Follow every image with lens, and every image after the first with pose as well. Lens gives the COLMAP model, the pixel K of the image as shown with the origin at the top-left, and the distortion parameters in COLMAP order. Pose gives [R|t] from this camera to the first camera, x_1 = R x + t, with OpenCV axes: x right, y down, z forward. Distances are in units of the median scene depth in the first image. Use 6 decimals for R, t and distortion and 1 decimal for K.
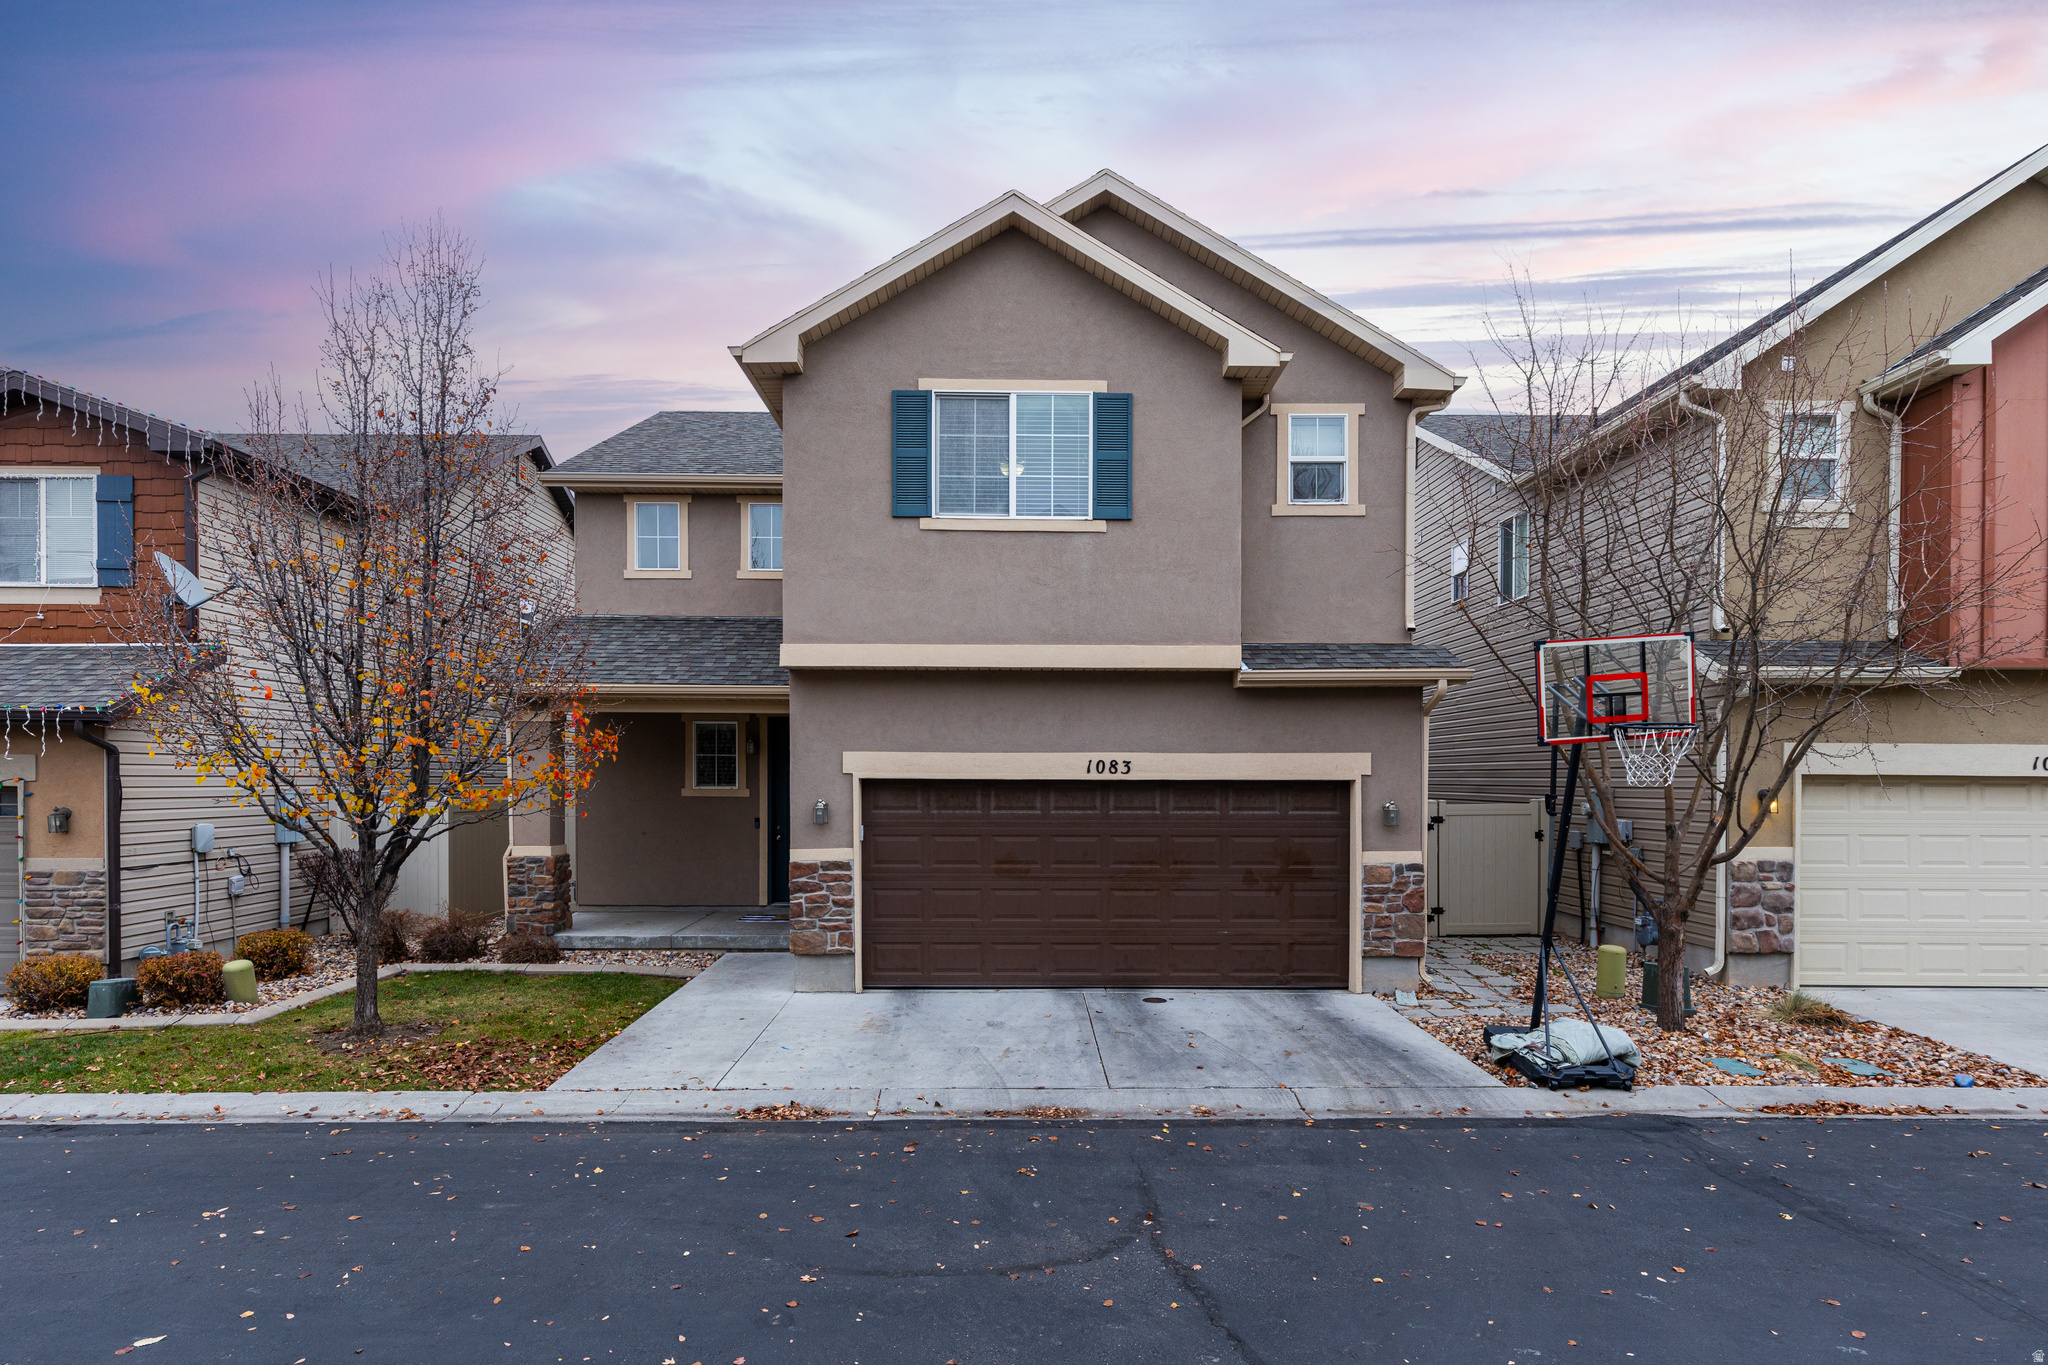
lens RADIAL K [[1092.7, 0, 1020.4], [0, 1092.7, 777.4], [0, 0, 1]] dist [0.007203, 0.000523]
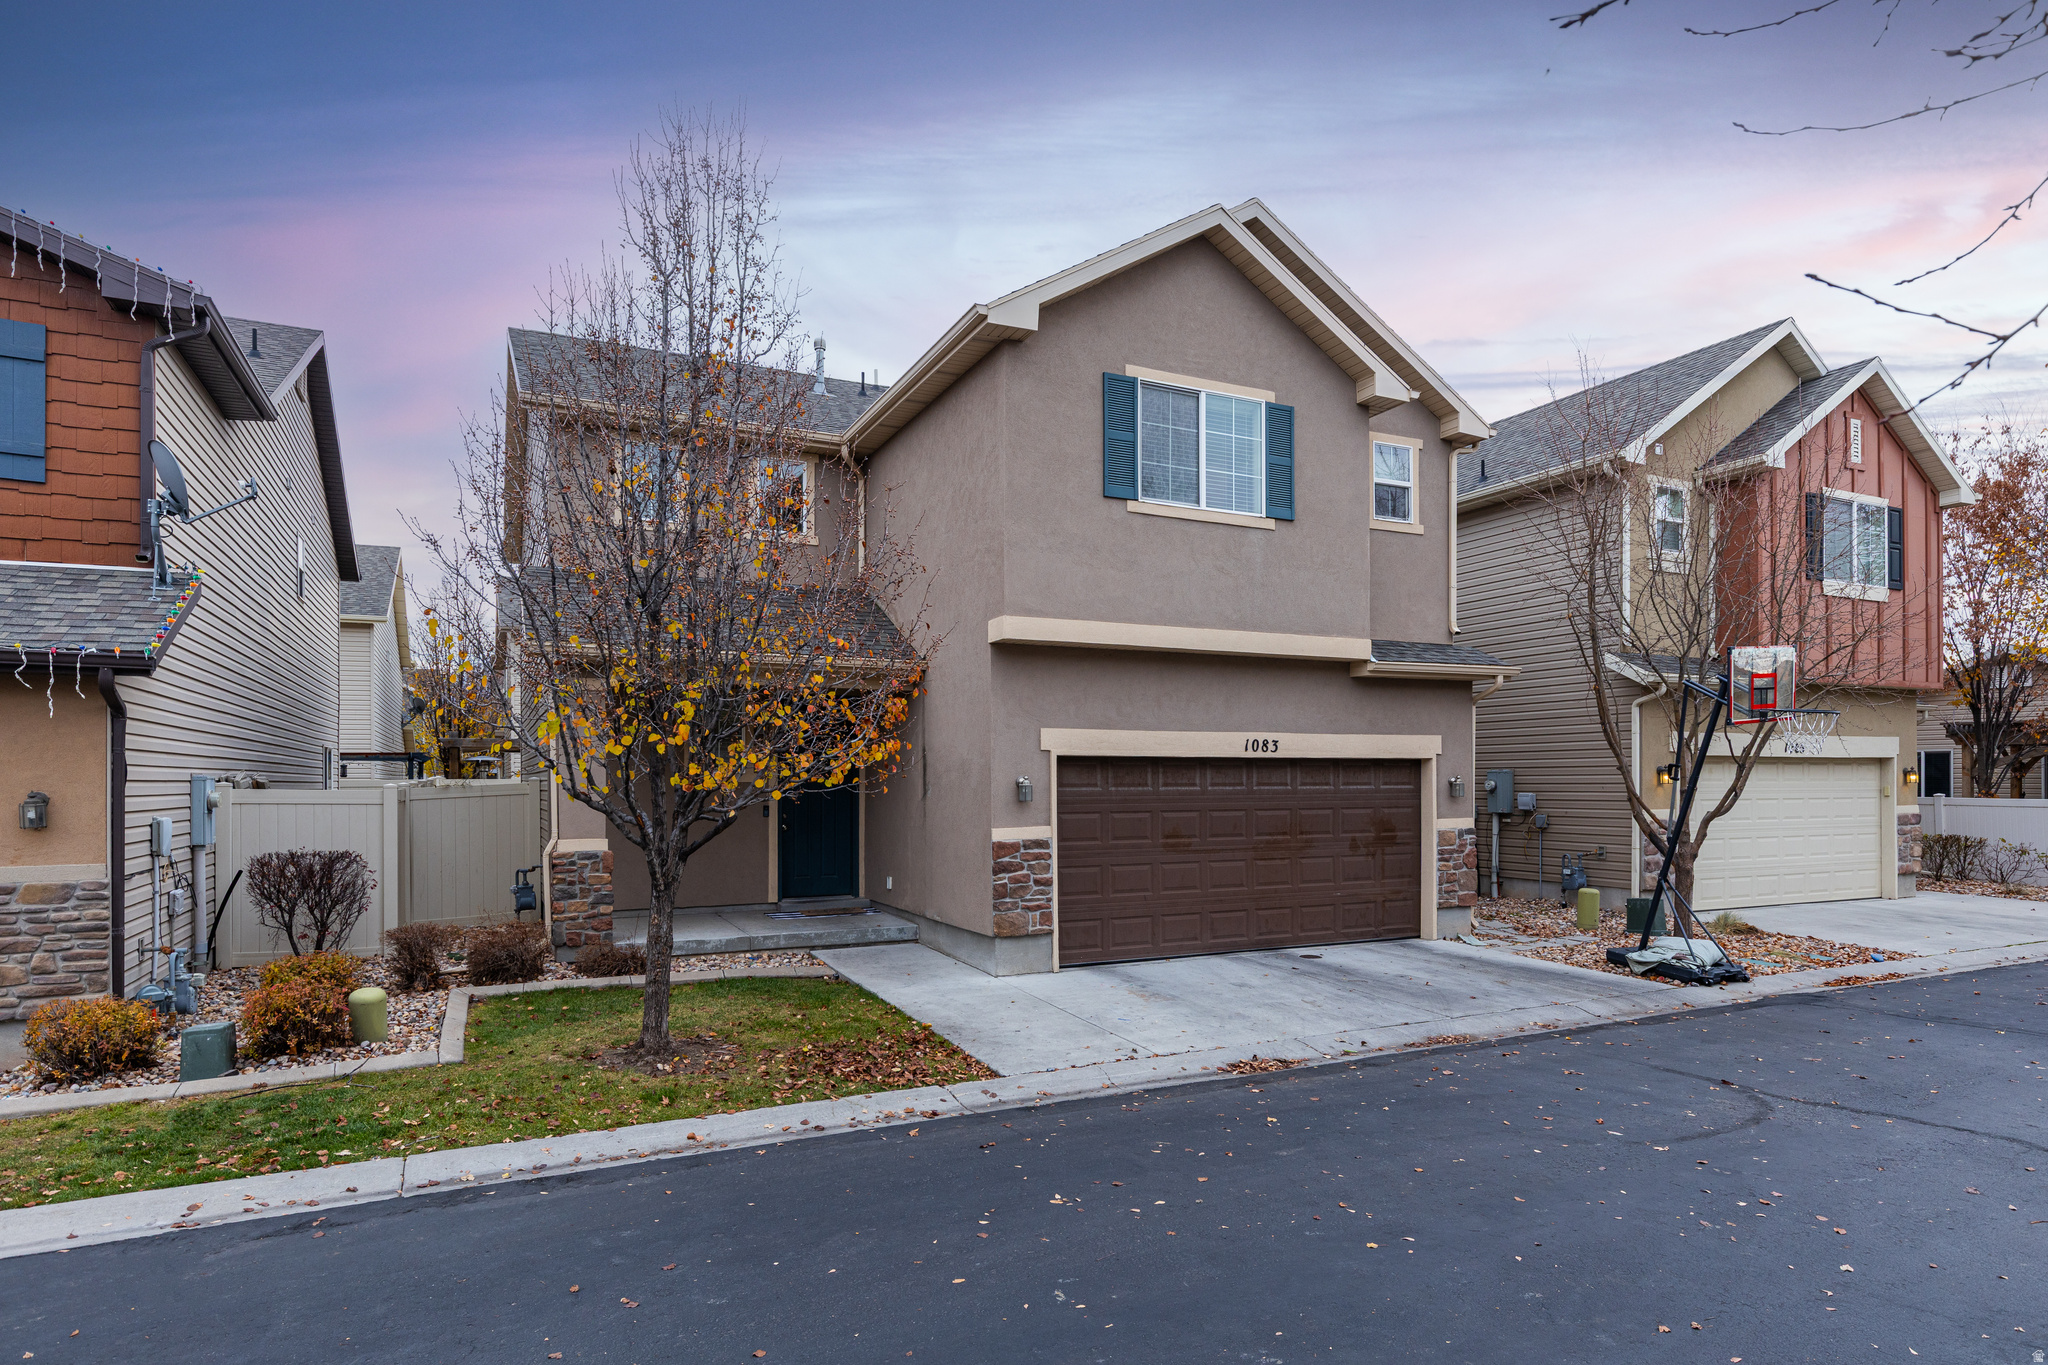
lens RADIAL K [[1149.3, 0, 1033.0], [0, 1149.3, 766.3], [0, 0, 1]] dist [0.005961, -0.001870]
pose [[0.902076, -0.000254, 0.431578, -0.618140], [0.005061, 0.999937, -0.009990, 0.021262], [-0.431548, 0.011196, 0.902021, 0.068729]]
